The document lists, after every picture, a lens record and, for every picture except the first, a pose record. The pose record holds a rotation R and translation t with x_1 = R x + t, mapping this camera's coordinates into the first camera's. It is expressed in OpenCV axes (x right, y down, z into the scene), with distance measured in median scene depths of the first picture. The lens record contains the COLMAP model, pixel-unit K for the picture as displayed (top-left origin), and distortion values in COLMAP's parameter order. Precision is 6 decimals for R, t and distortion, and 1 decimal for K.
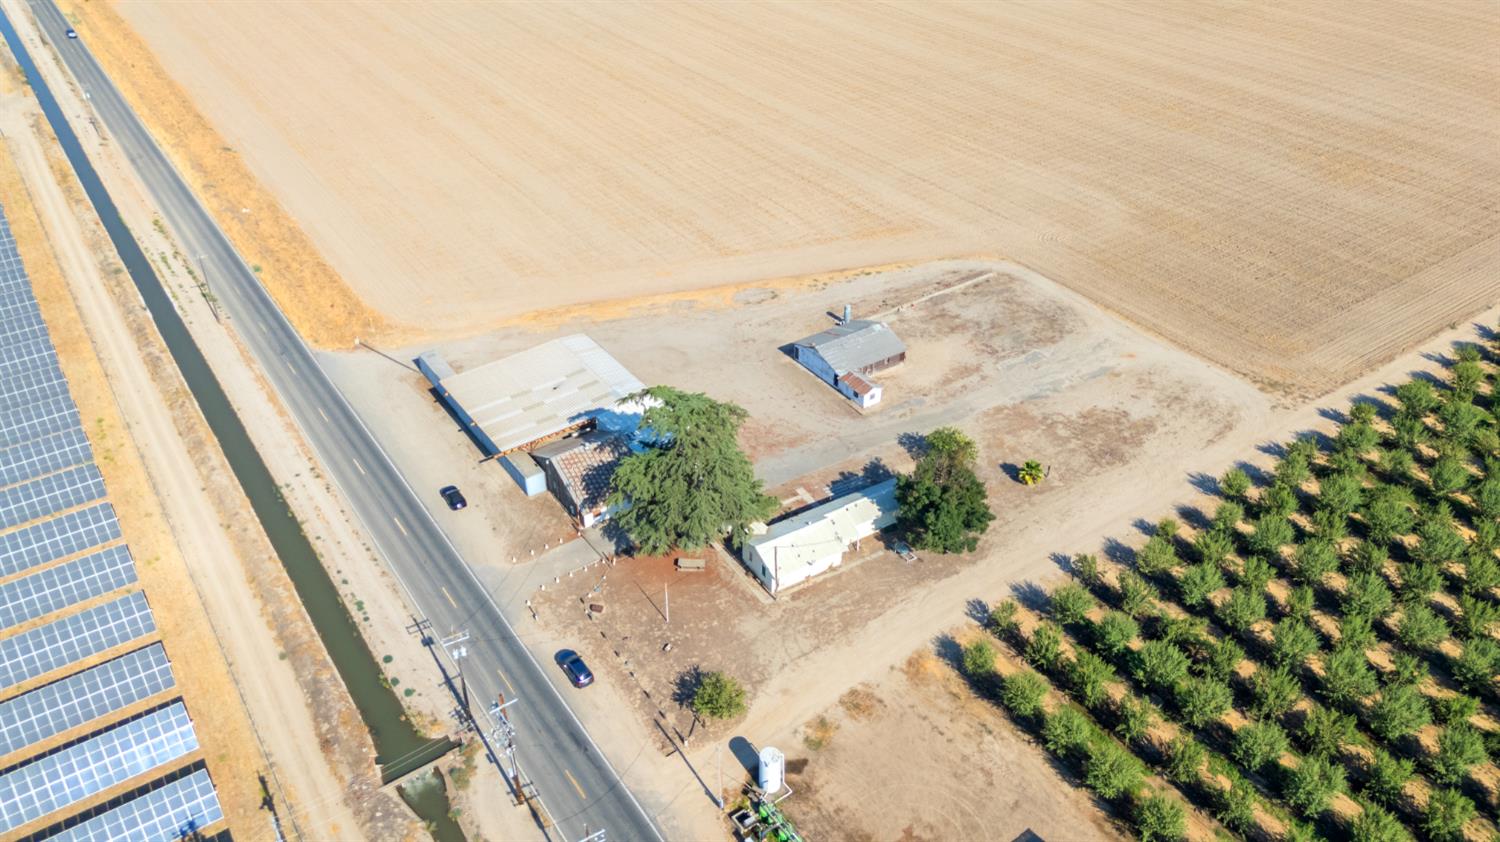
lens RADIAL K [[1116.4, 0, 751.8], [0, 1116.4, 425.6], [0, 0, 1]] dist [0.071282, -0.069555]
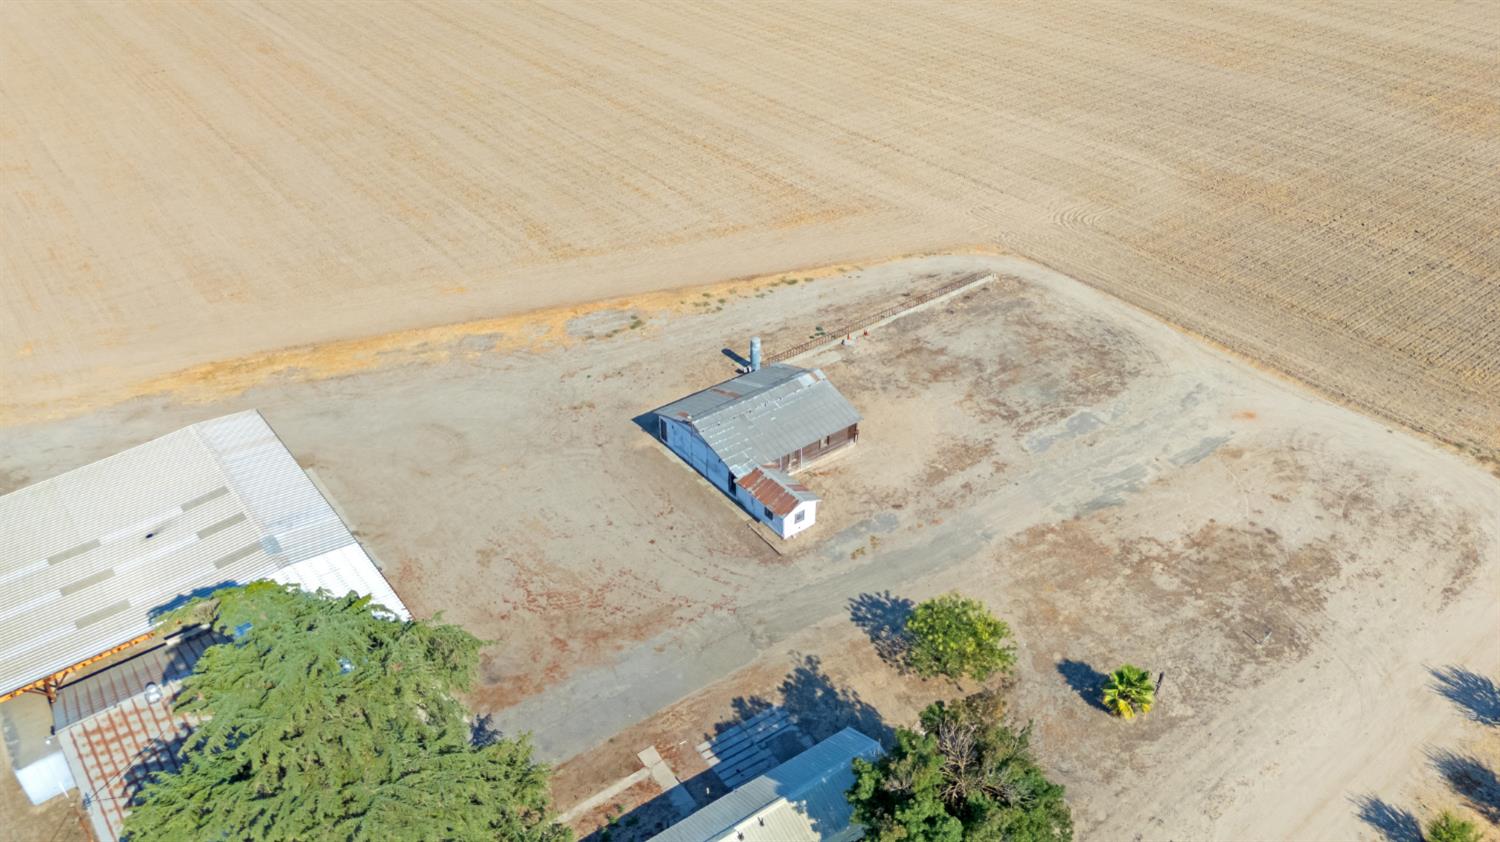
lens RADIAL K [[1116.4, 0, 751.8], [0, 1116.4, 425.6], [0, 0, 1]] dist [0.071282, -0.069555]
pose [[0.998423, -0.032552, 0.045743, 0.057830], [0.032675, 0.999464, -0.001944, -0.063649], [-0.045655, 0.003435, 0.998951, 0.436403]]
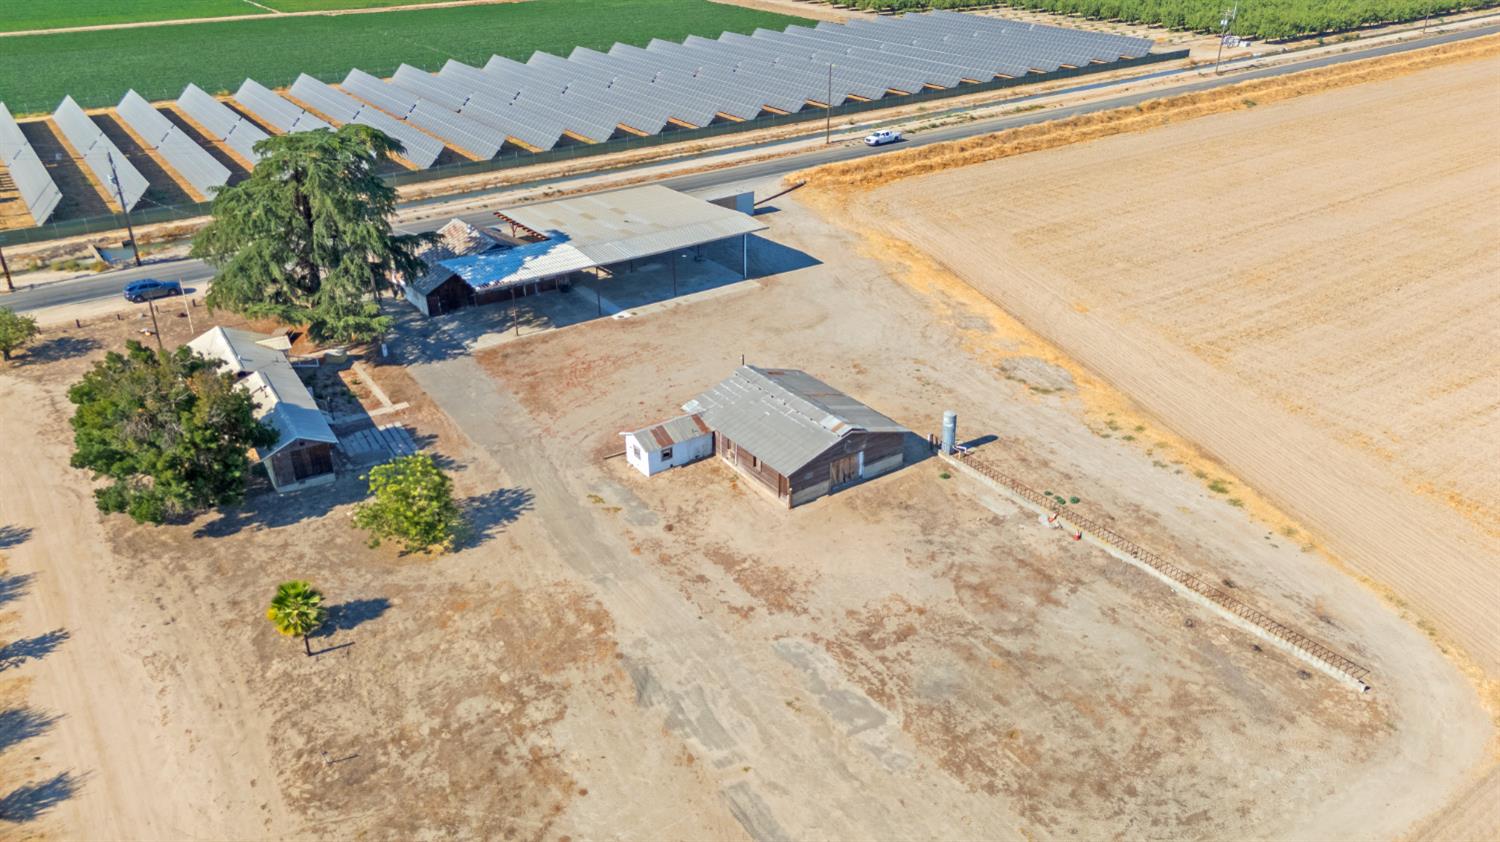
lens RADIAL K [[1116.4, 0, 751.8], [0, 1116.4, 425.6], [0, 0, 1]] dist [0.071282, -0.069555]
pose [[0.004361, 0.453825, -0.891080, 0.519806], [-0.559816, 0.739476, 0.373874, -0.238547], [0.828605, 0.497211, 0.257283, 0.831814]]
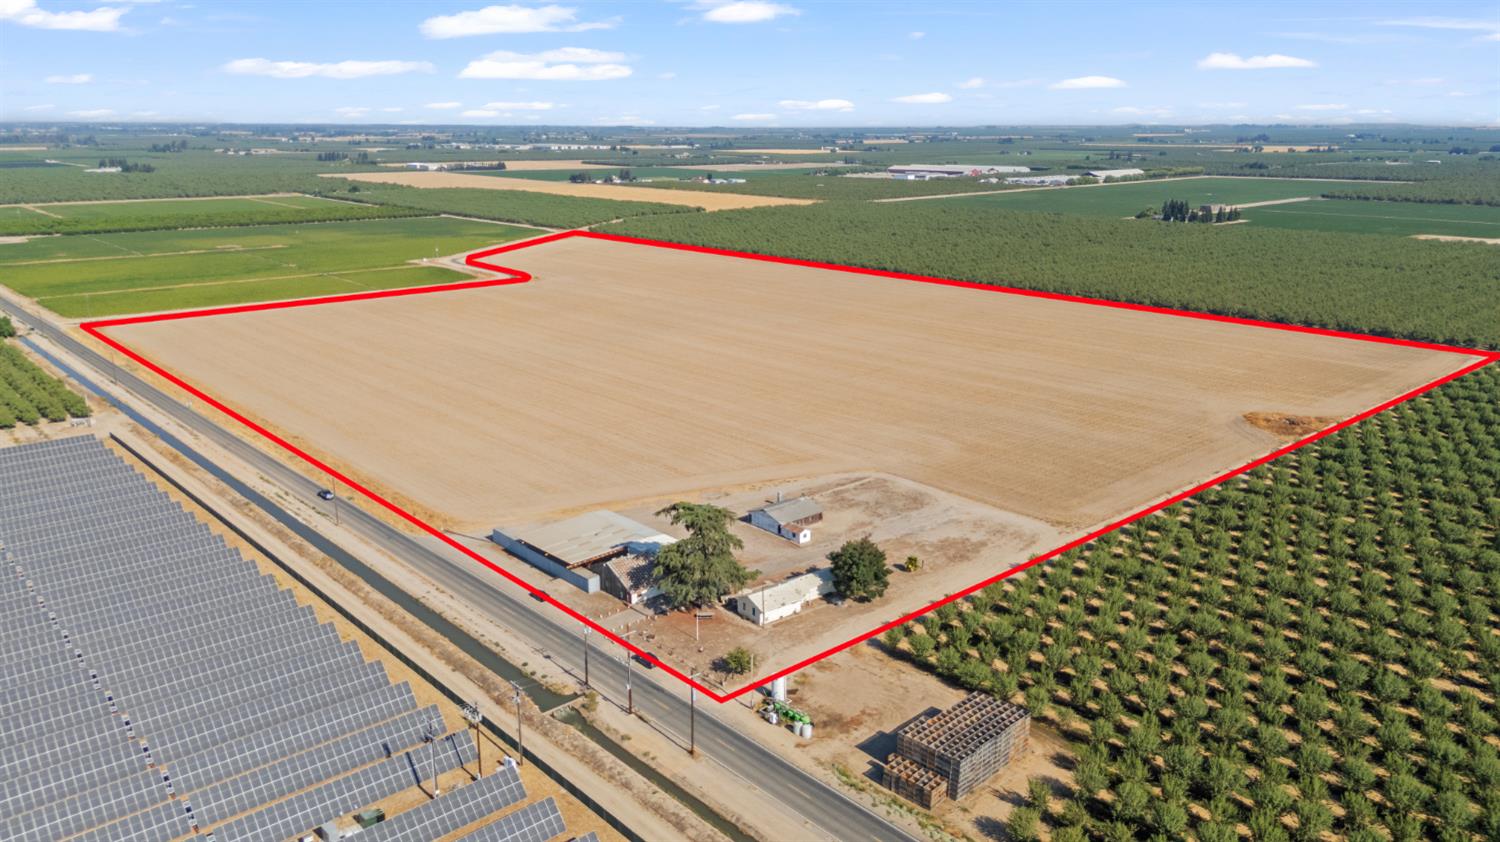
lens RADIAL K [[1116.4, 0, 751.8], [0, 1116.4, 425.6], [0, 0, 1]] dist [0.071282, -0.069555]
pose [[0.992193, -0.034473, 0.119853, -0.127466], [0.071568, 0.944428, -0.320833, 0.287225], [-0.102132, 0.326906, 0.939522, -0.421846]]
